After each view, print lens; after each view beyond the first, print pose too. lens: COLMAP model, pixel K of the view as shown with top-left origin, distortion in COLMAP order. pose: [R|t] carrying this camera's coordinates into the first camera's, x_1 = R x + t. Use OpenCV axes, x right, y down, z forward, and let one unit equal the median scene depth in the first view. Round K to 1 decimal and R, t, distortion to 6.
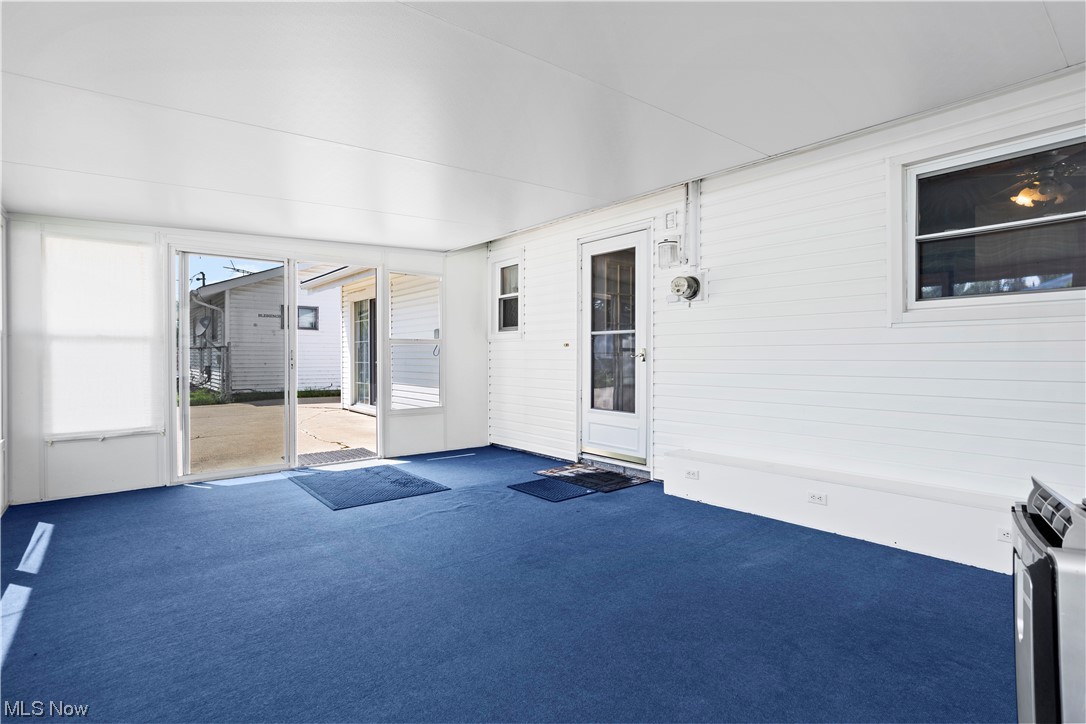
lens RADIAL K [[530.1, 0, 547.4], [0, 530.1, 351.4], [0, 0, 1]] dist [-0.011287, 0.000470]
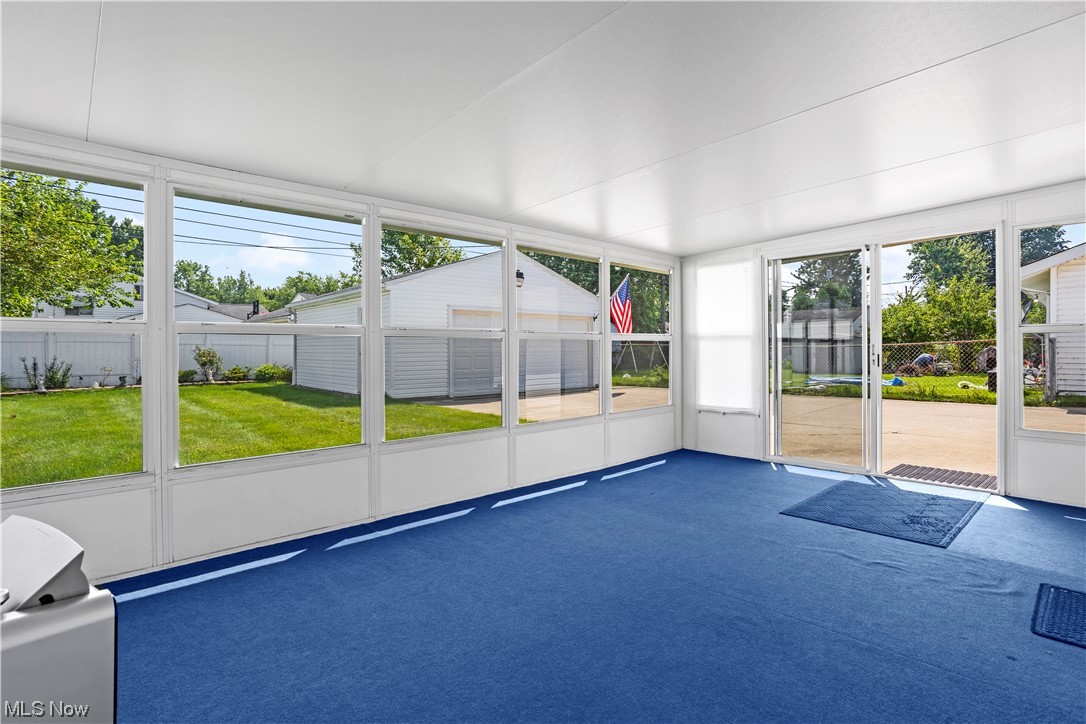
lens RADIAL K [[535.9, 0, 545.0], [0, 535.9, 346.5], [0, 0, 1]] dist [-0.000990, 0.000191]
pose [[0.080428, -0.005863, -0.996743, 0.518382], [0.012225, 0.999913, -0.004895, -0.001657], [0.996685, -0.011792, 0.080493, 0.489126]]
